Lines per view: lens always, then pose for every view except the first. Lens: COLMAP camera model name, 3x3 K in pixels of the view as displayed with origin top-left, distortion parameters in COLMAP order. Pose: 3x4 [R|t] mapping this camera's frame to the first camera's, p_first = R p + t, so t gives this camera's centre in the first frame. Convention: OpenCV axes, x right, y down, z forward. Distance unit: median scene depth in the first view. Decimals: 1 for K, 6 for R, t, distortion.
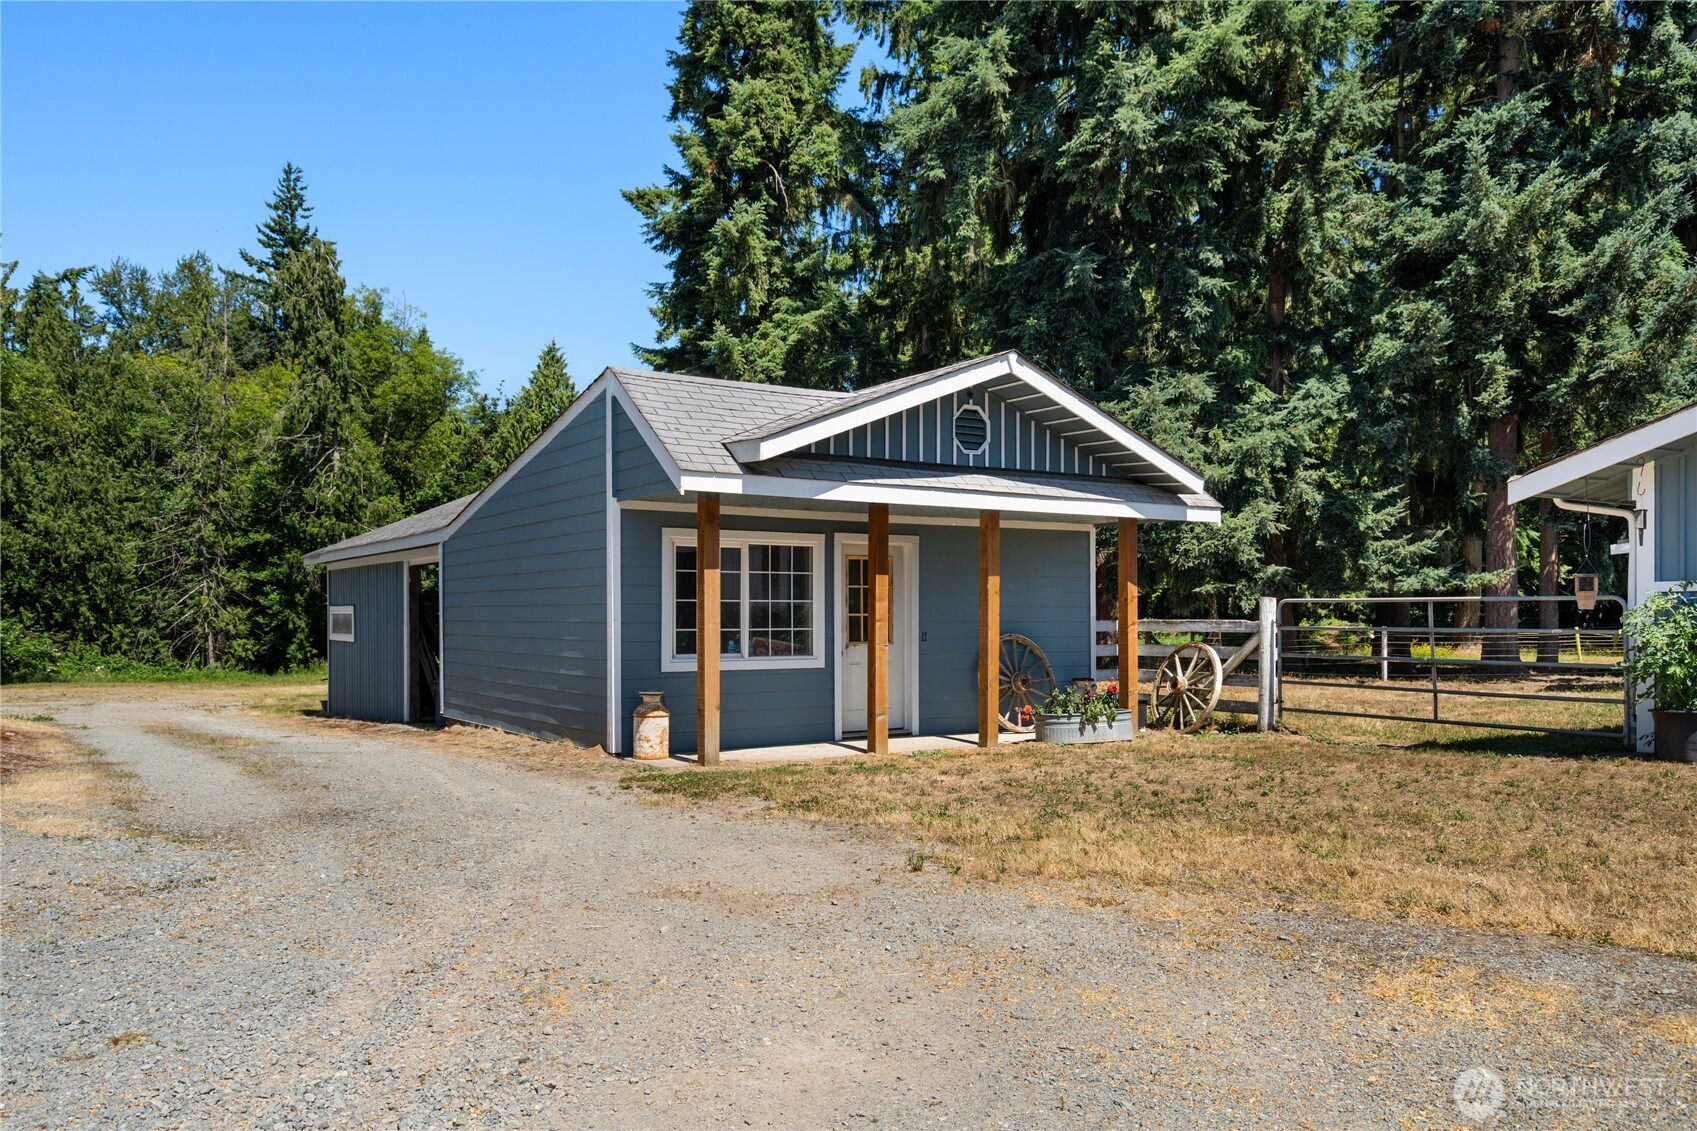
lens RADIAL K [[1248.3, 0, 842.4], [0, 1248.3, 610.6], [0, 0, 1]] dist [0.010037, 0.002217]
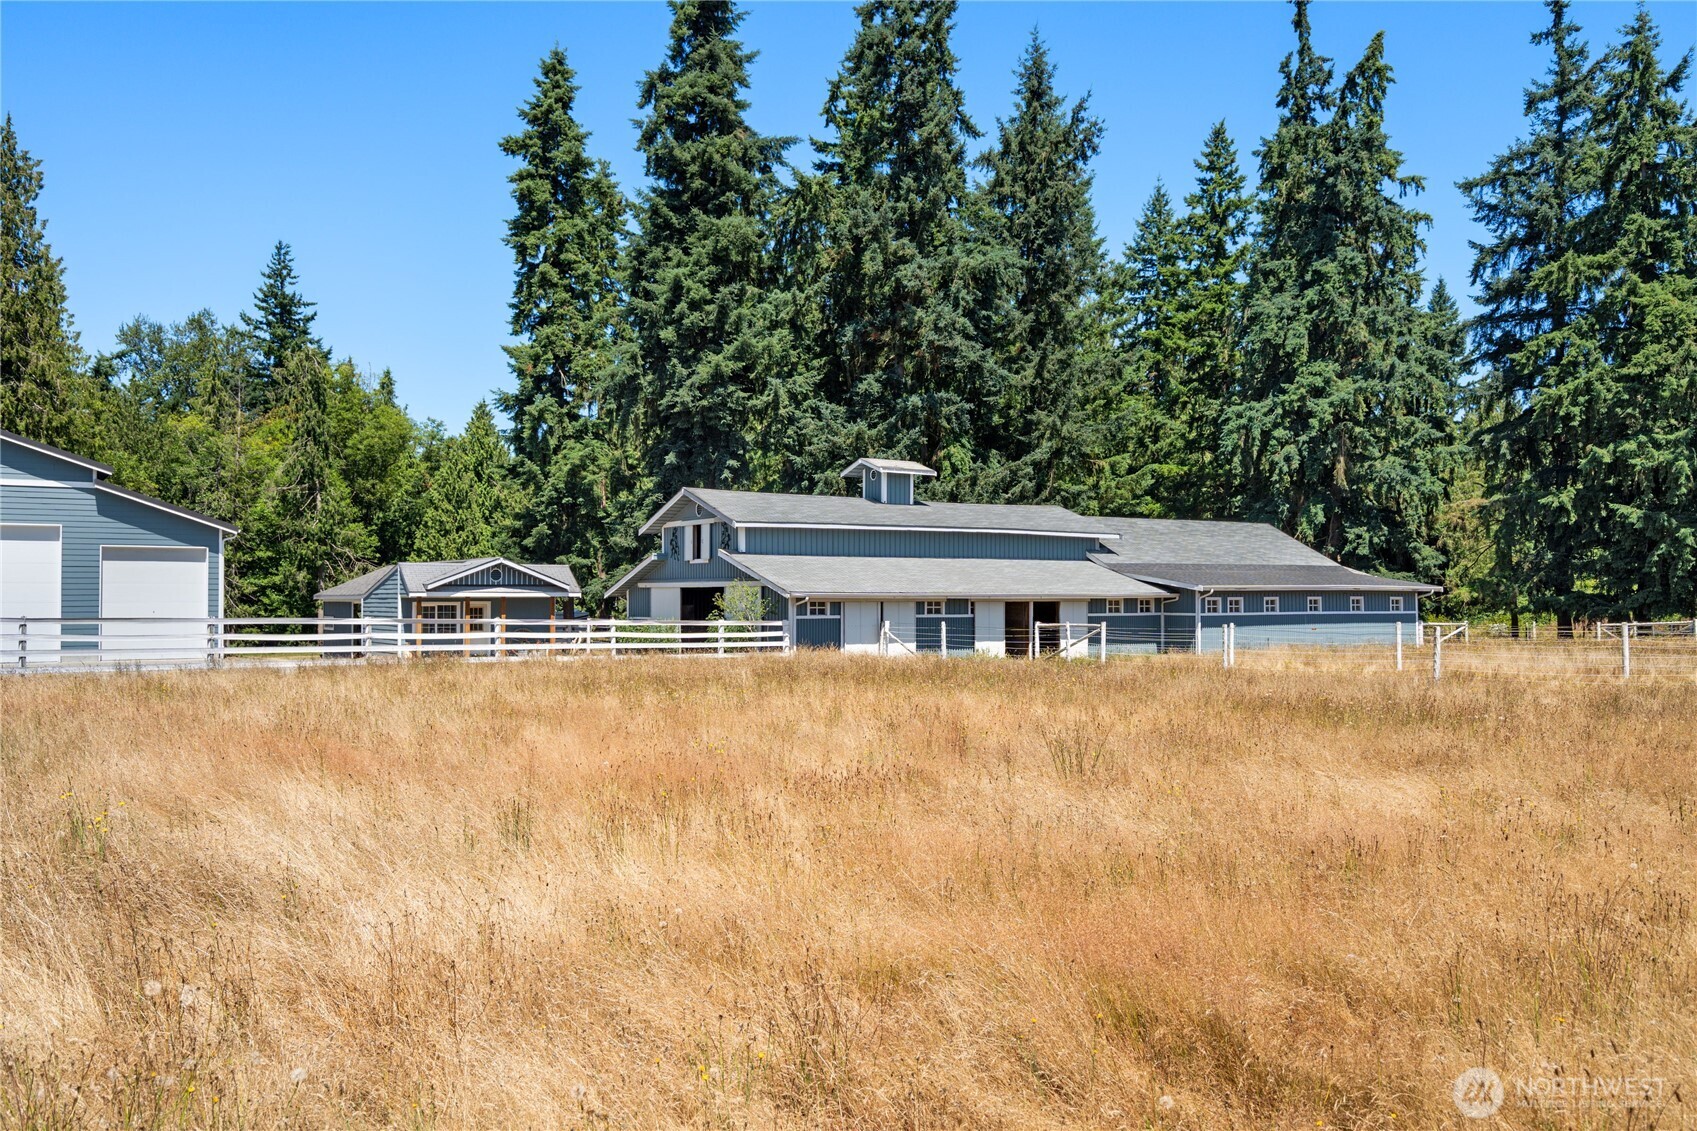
lens RADIAL K [[1405.4, 0, 848.5], [0, 1405.4, 565.5], [0, 0, 1]] dist [0.011398, 0.005637]
pose [[0.999852, -0.000604, -0.017195, 0.543919], [0.000253, 0.999791, -0.020424, -0.037241], [0.017204, 0.020417, 0.999644, -1.424343]]
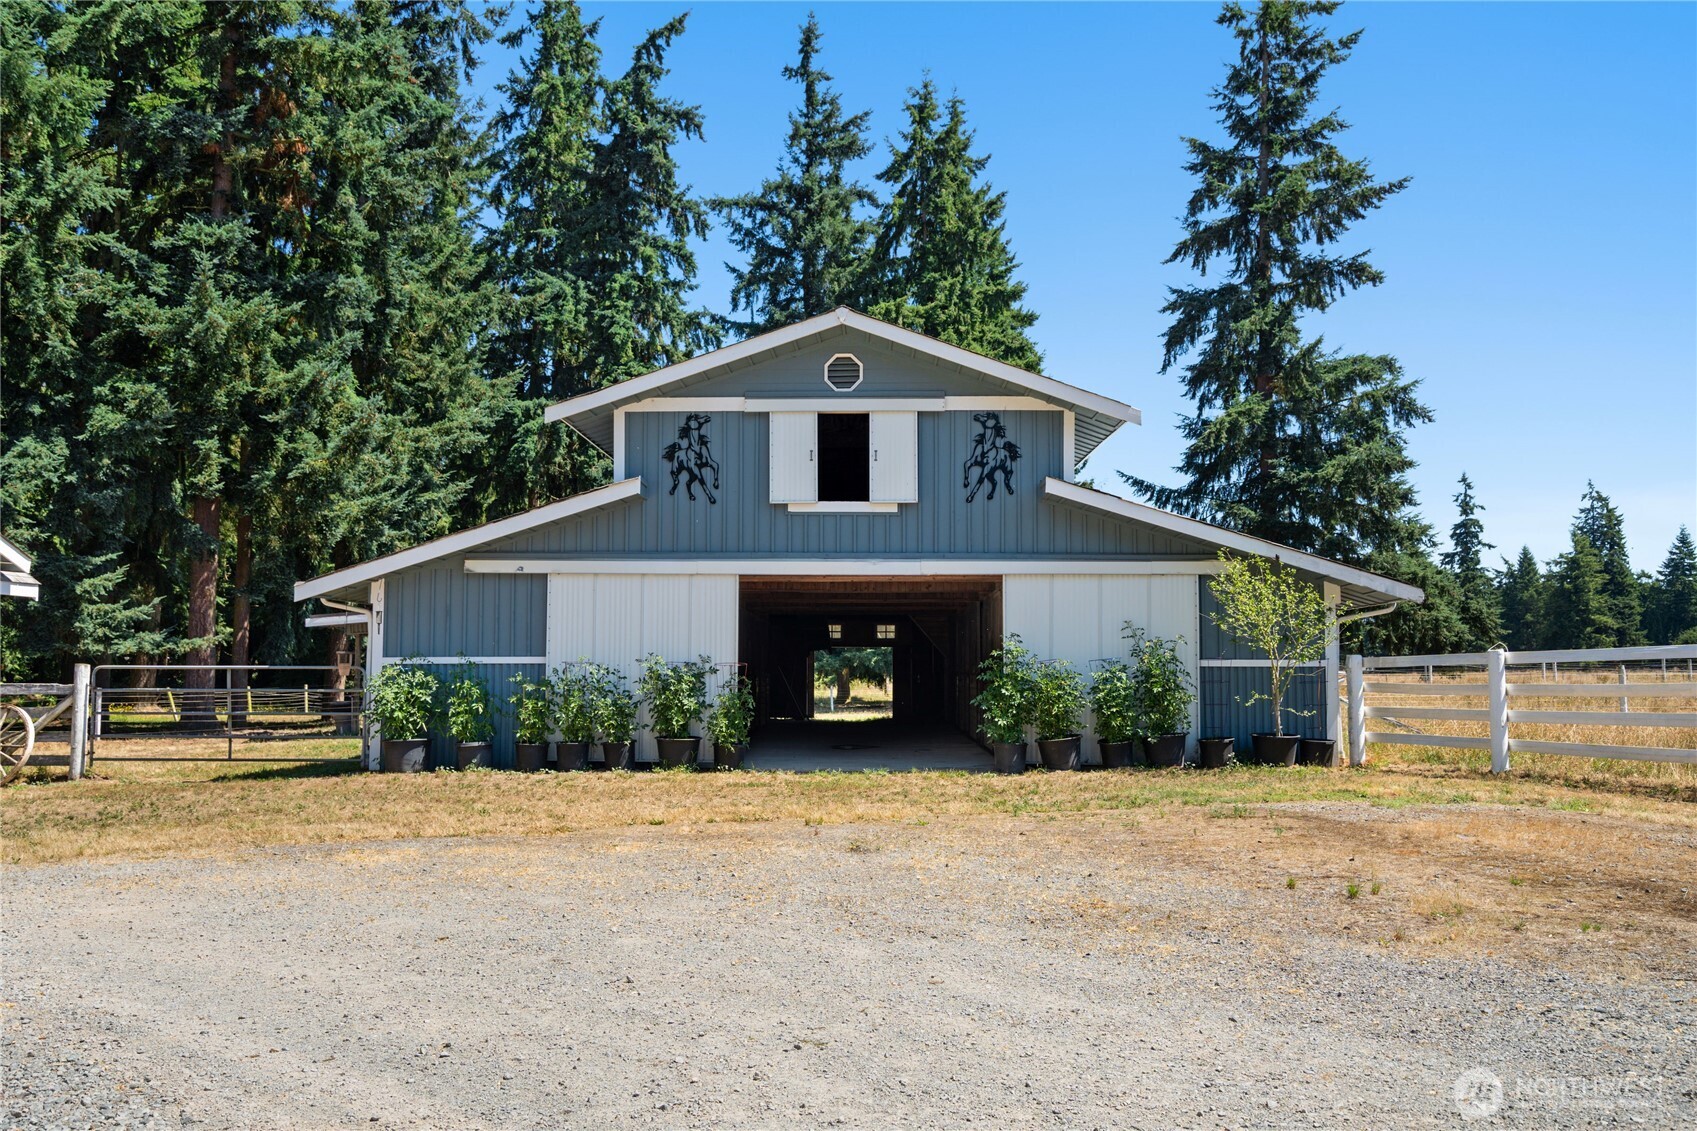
lens RADIAL K [[1354.4, 0, 840.5], [0, 1354.4, 587.1], [0, 0, 1]] dist [0.010801, -0.003716]
pose [[0.571001, 0.053431, 0.819209, -0.141731], [-0.003954, 0.998047, -0.062339, -0.002870], [-0.820940, 0.032357, 0.570097, -0.146021]]
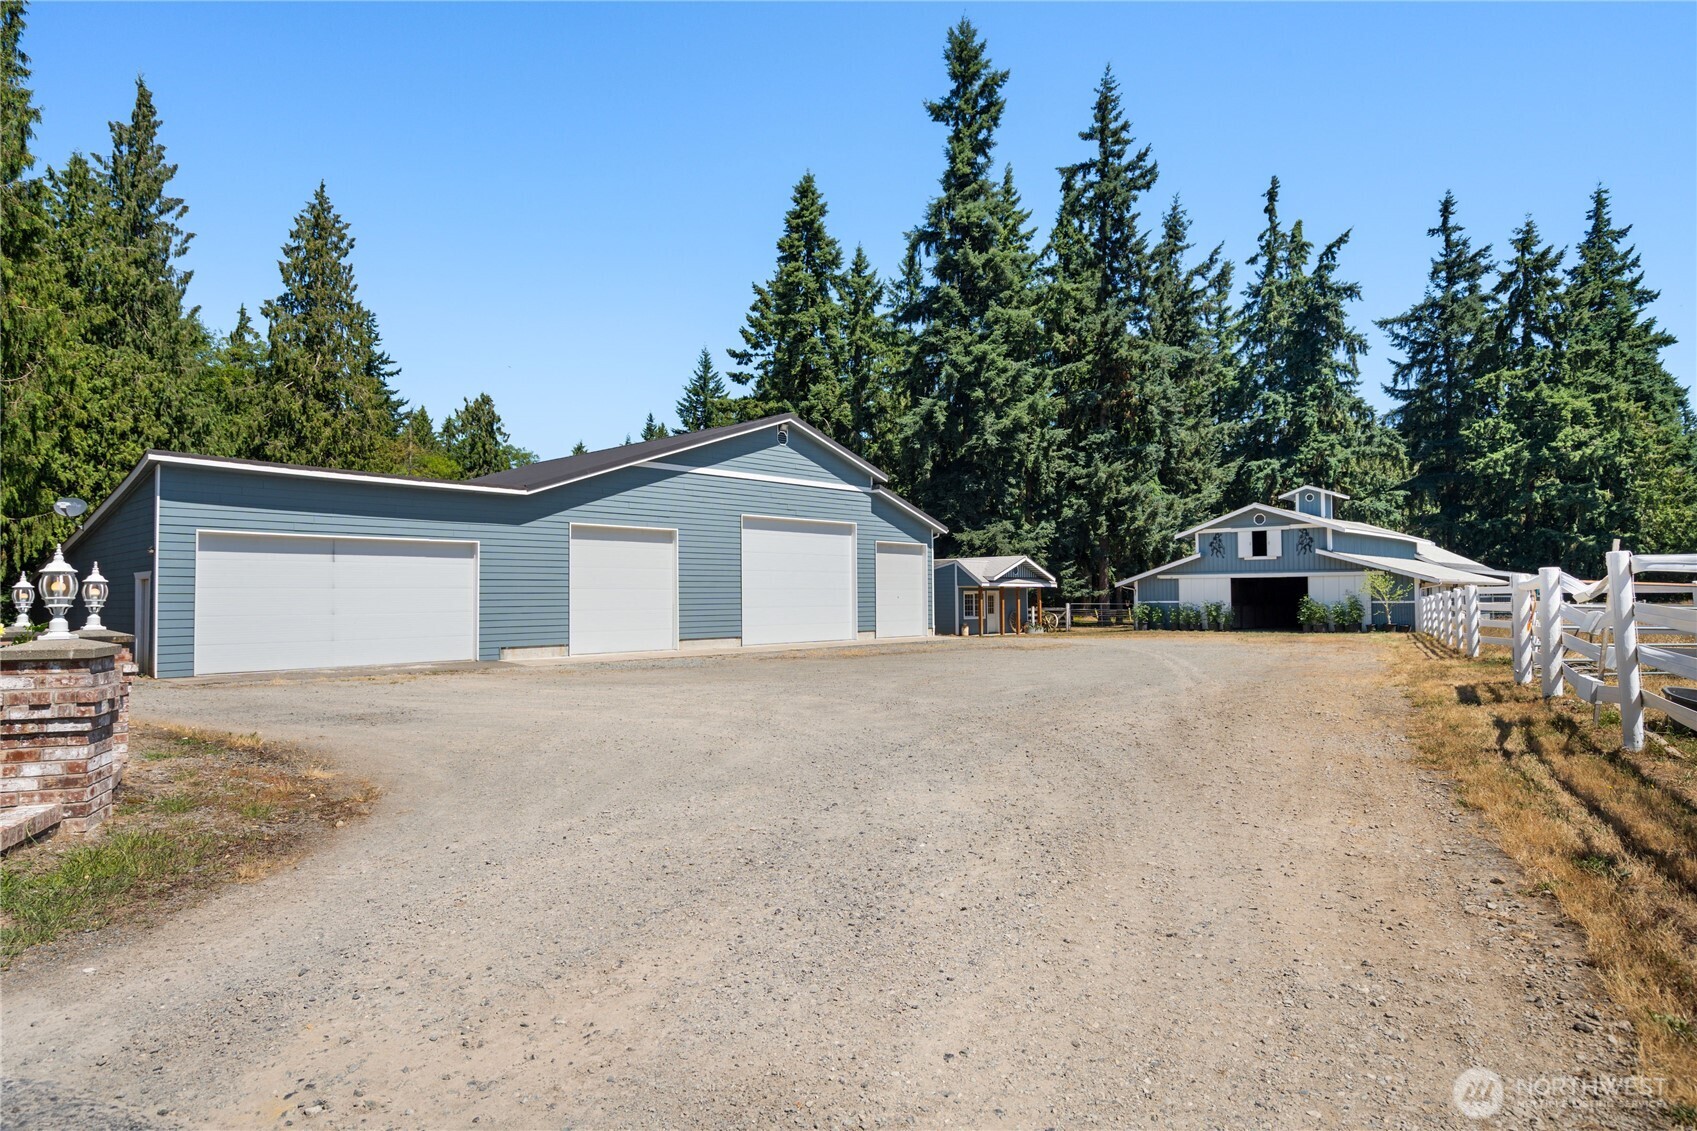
lens RADIAL K [[972.3, 0, 848.5], [0, 972.3, 565.5], [0, 0, 1]] dist [0.023335, -0.000110]
pose [[0.969775, 0.001920, 0.243992, -0.635546], [0.006088, 0.999467, -0.032065, -0.018812], [-0.243923, 0.032581, 0.969247, -1.106073]]
